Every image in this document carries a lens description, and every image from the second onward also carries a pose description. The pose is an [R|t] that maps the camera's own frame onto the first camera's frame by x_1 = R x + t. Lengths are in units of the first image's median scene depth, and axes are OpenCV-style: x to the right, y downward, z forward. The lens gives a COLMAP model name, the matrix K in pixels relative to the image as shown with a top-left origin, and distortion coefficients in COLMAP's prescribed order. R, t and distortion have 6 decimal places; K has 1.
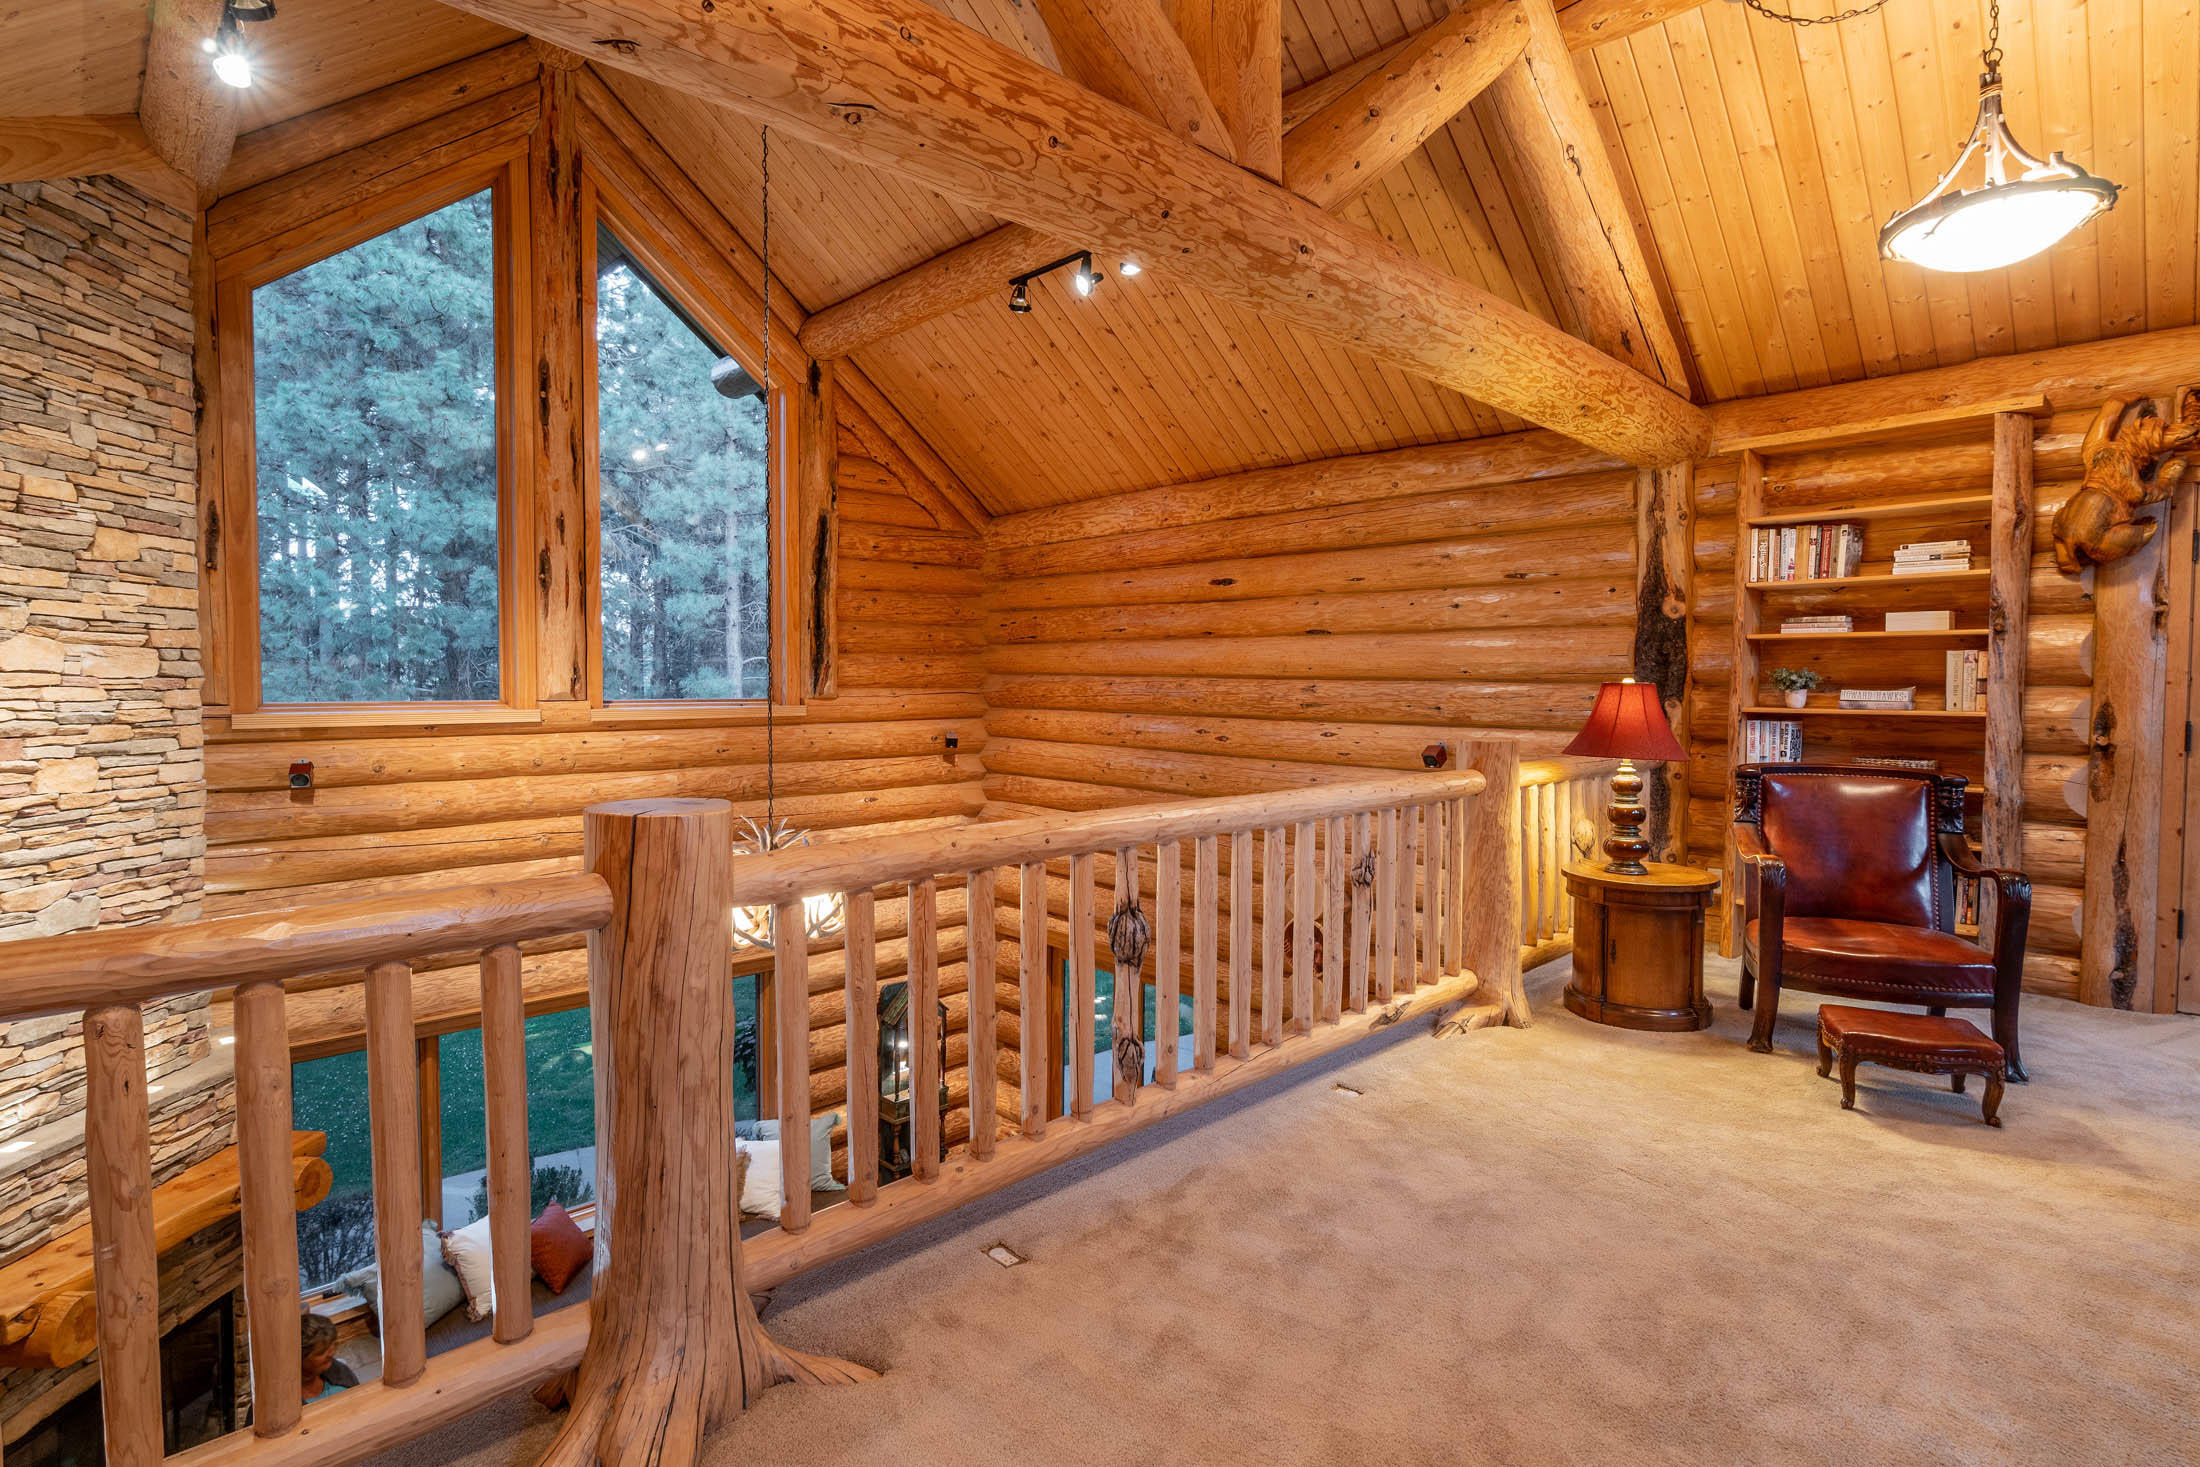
lens RADIAL K [[1089.3, 0, 1100.0], [0, 1089.3, 733.5], [0, 0, 1]] dist [0.002468, 0.000858]
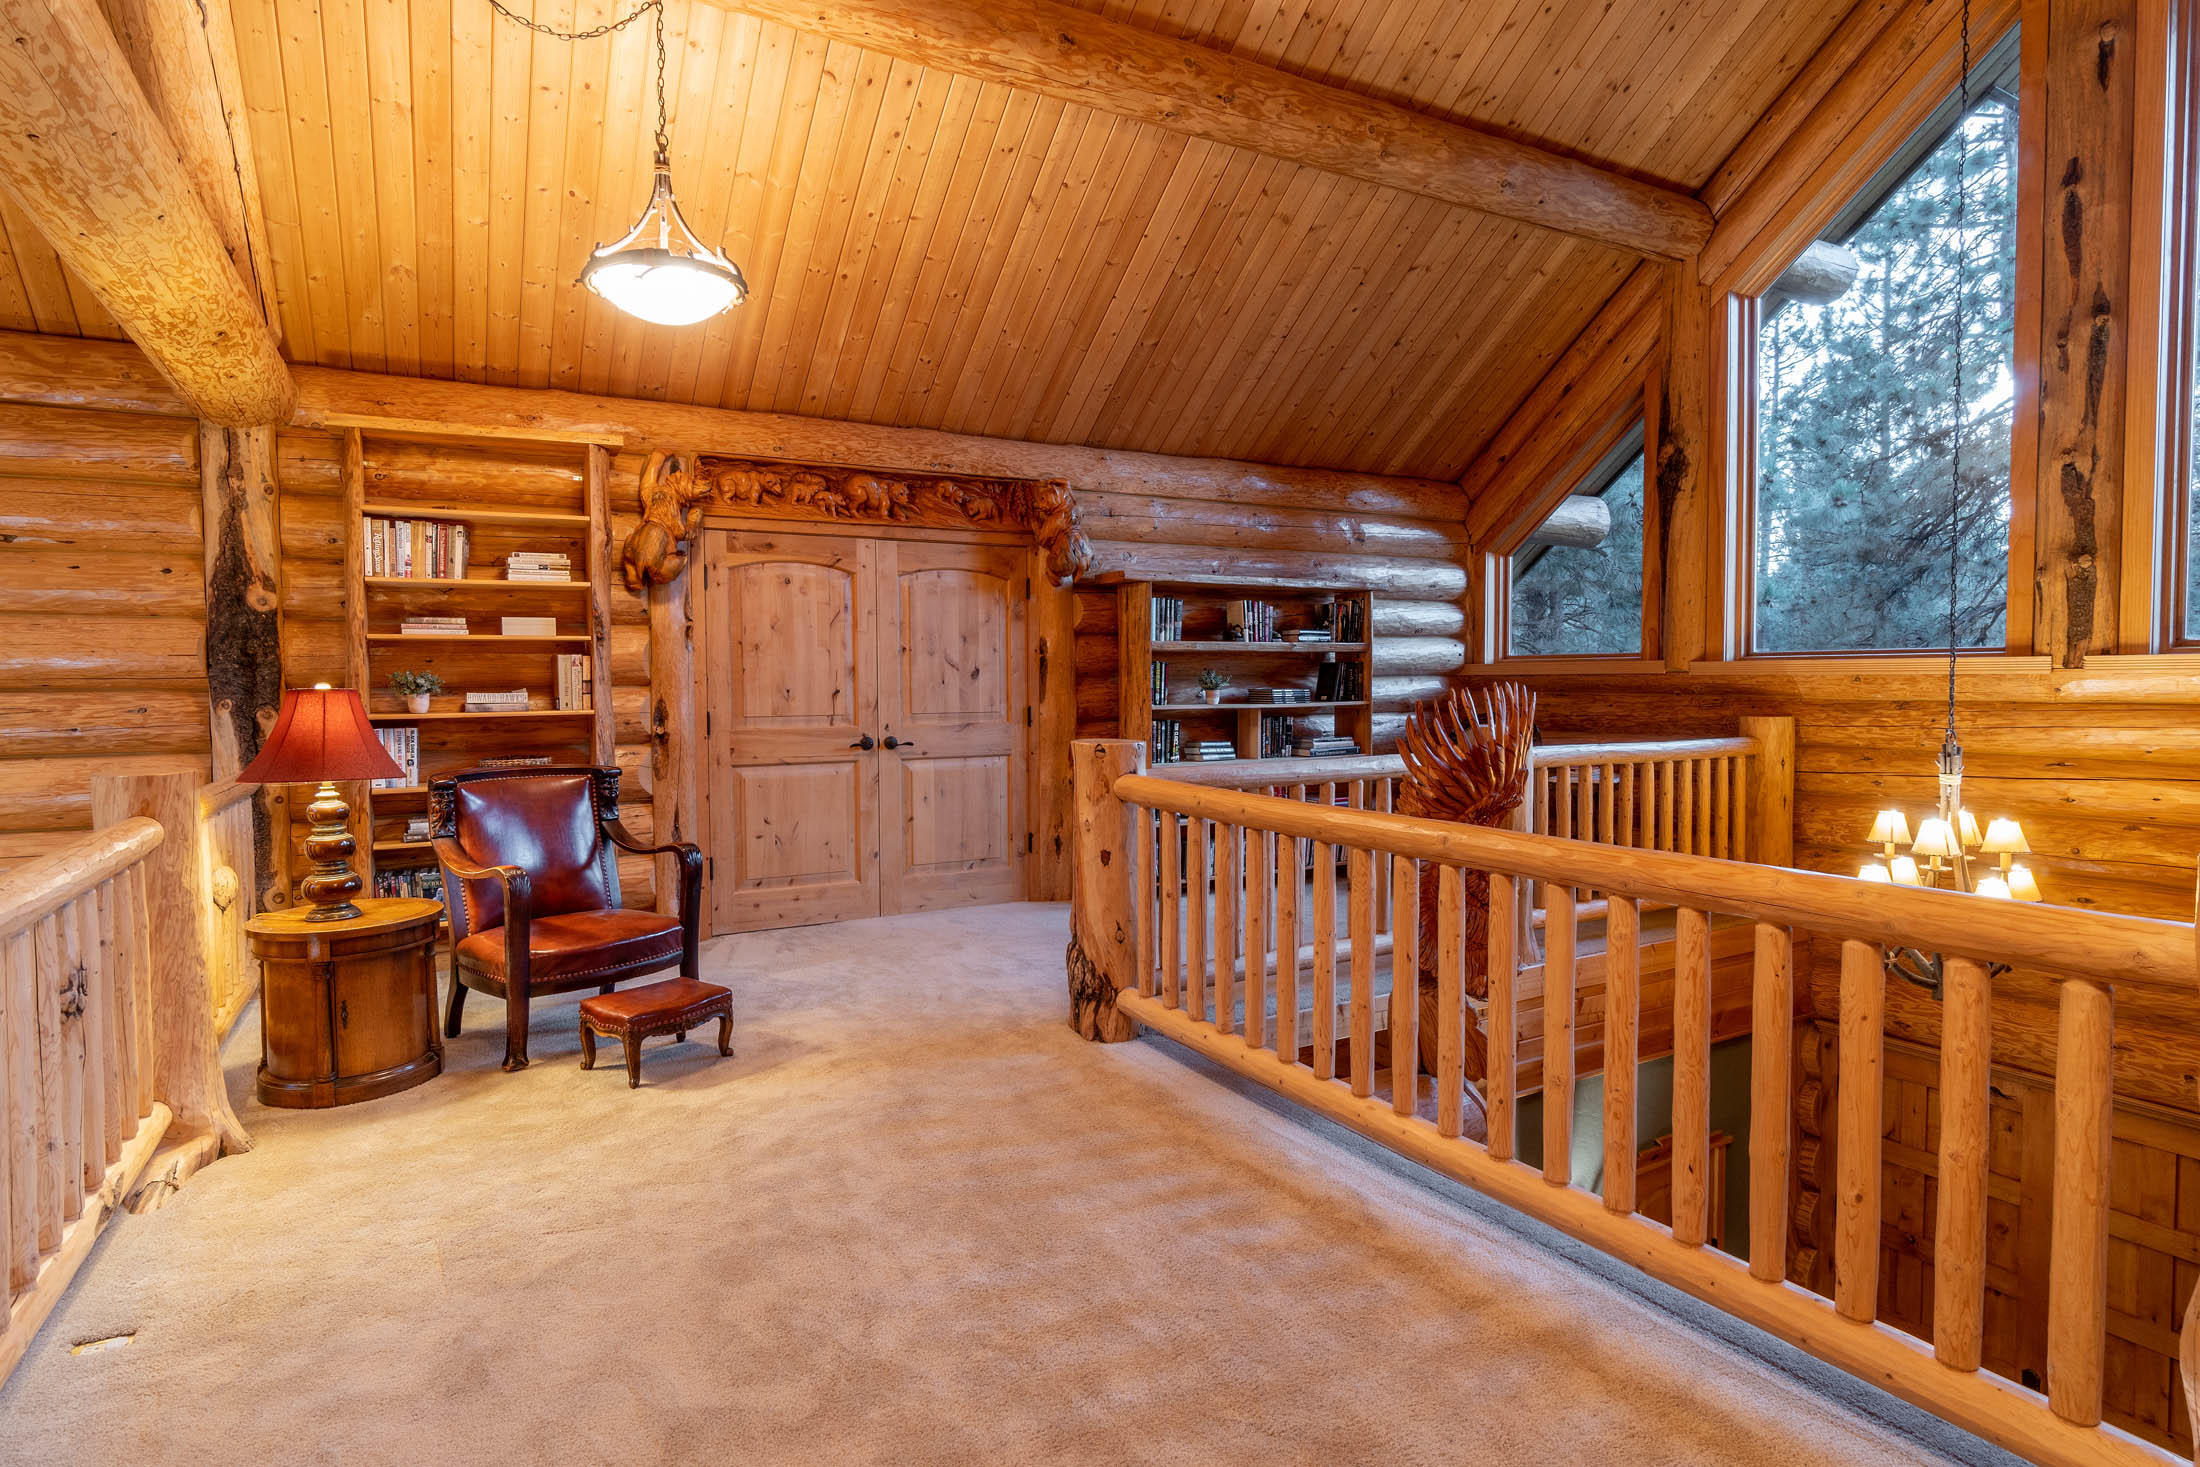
lens RADIAL K [[1137.0, 0, 1100.0], [0, 1137.0, 733.5], [0, 0, 1]] dist [-0.003449, -0.000132]
pose [[0.255015, -0.053659, 0.965447, -0.183219], [0.058949, 0.997465, 0.039868, -0.011559], [-0.965139, 0.046746, 0.257531, 0.199196]]
